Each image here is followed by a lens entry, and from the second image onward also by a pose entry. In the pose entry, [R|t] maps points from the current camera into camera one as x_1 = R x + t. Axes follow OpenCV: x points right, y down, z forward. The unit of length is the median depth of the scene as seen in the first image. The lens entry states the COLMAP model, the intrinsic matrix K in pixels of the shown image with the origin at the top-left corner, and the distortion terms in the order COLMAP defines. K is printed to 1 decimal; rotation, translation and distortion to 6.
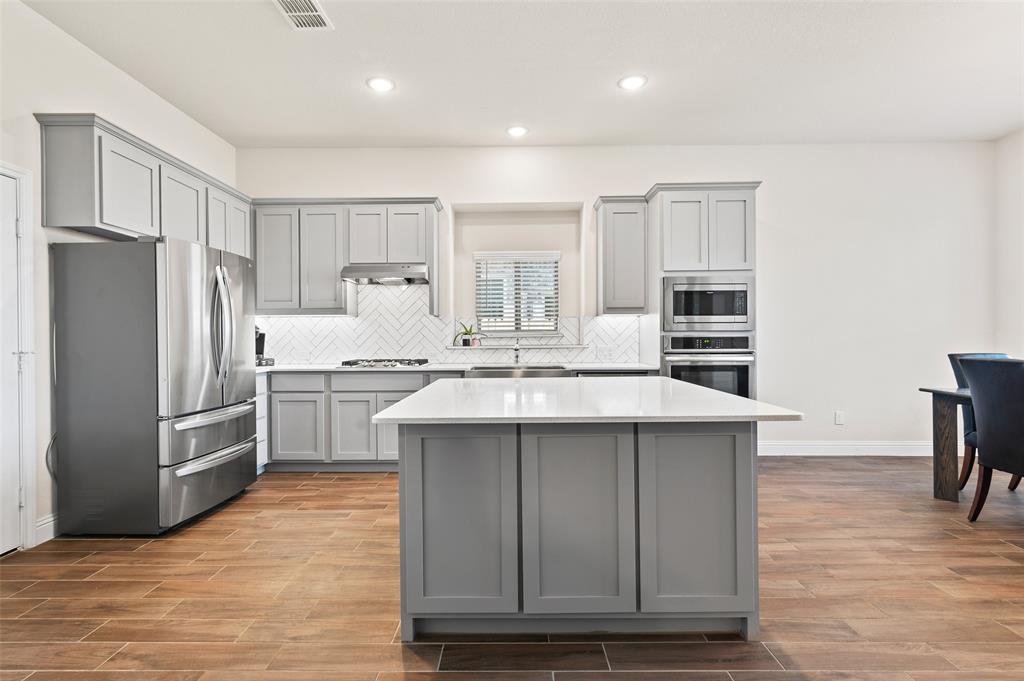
lens RADIAL K [[476.8, 0, 505.9], [0, 476.8, 338.4], [0, 0, 1]] dist [0.000969, 0.000616]
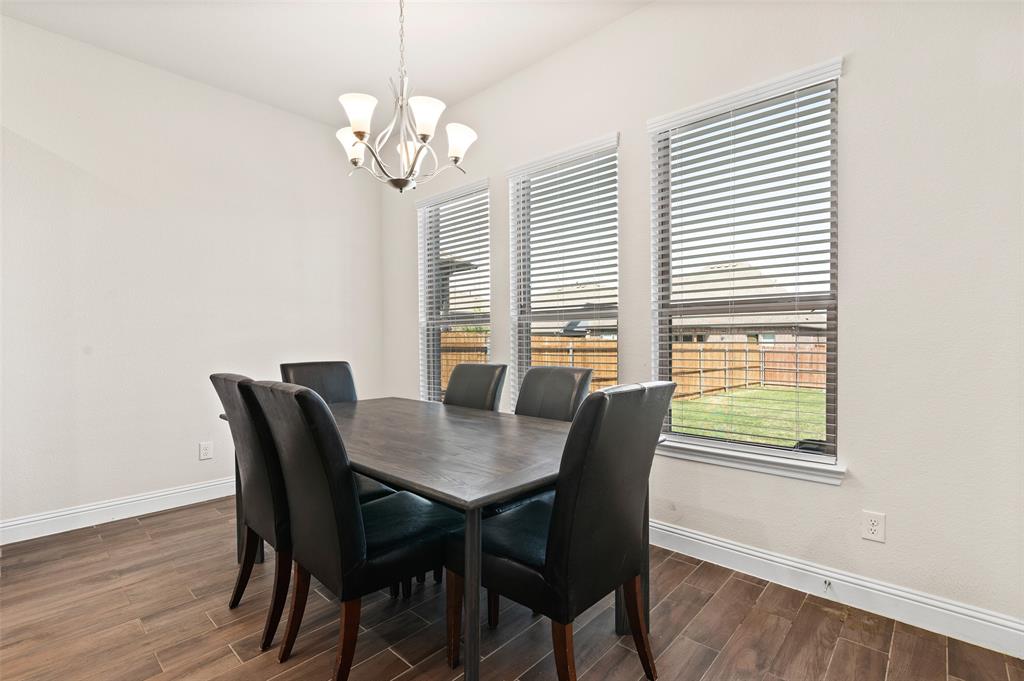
lens RADIAL K [[468.9, 0, 517.5], [0, 468.9, 347.1], [0, 0, 1]] dist [-0.007132, -0.000104]
pose [[0.656777, -0.009544, 0.754024, 0.531382], [0.001513, 0.999935, 0.011338, -0.002094], [-0.754083, -0.006306, 0.656749, 0.175561]]
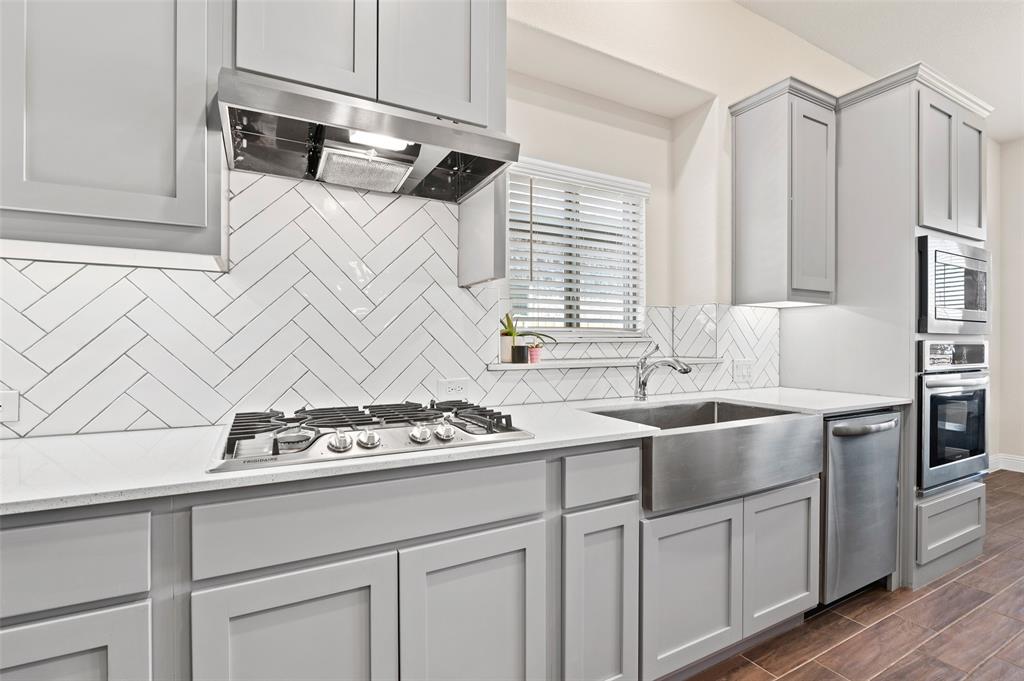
lens RADIAL K [[473.2, 0, 512.0], [0, 473.2, 340.5], [0, 0, 1]] dist [-0.003244, -0.000451]
pose [[0.871646, 0.008809, 0.490056, -0.345844], [-0.006272, 0.999957, -0.006819, -0.000678], [-0.490095, 0.002870, 0.871664, 0.738334]]
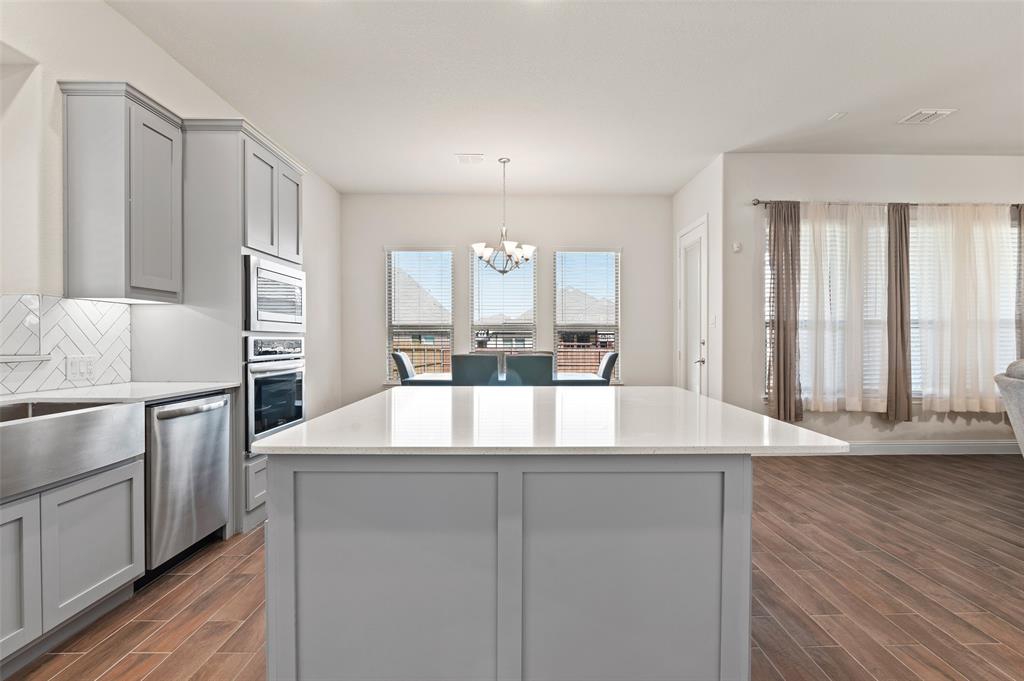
lens RADIAL K [[490.8, 0, 526.8], [0, 490.8, 342.9], [0, 0, 1]] dist [-0.000390, 0.000056]
pose [[-0.026162, -0.001563, 0.999656, -0.403764], [0.000594, 0.999999, 0.001579, 0.001359], [-0.999658, 0.000635, -0.026161, 0.587828]]
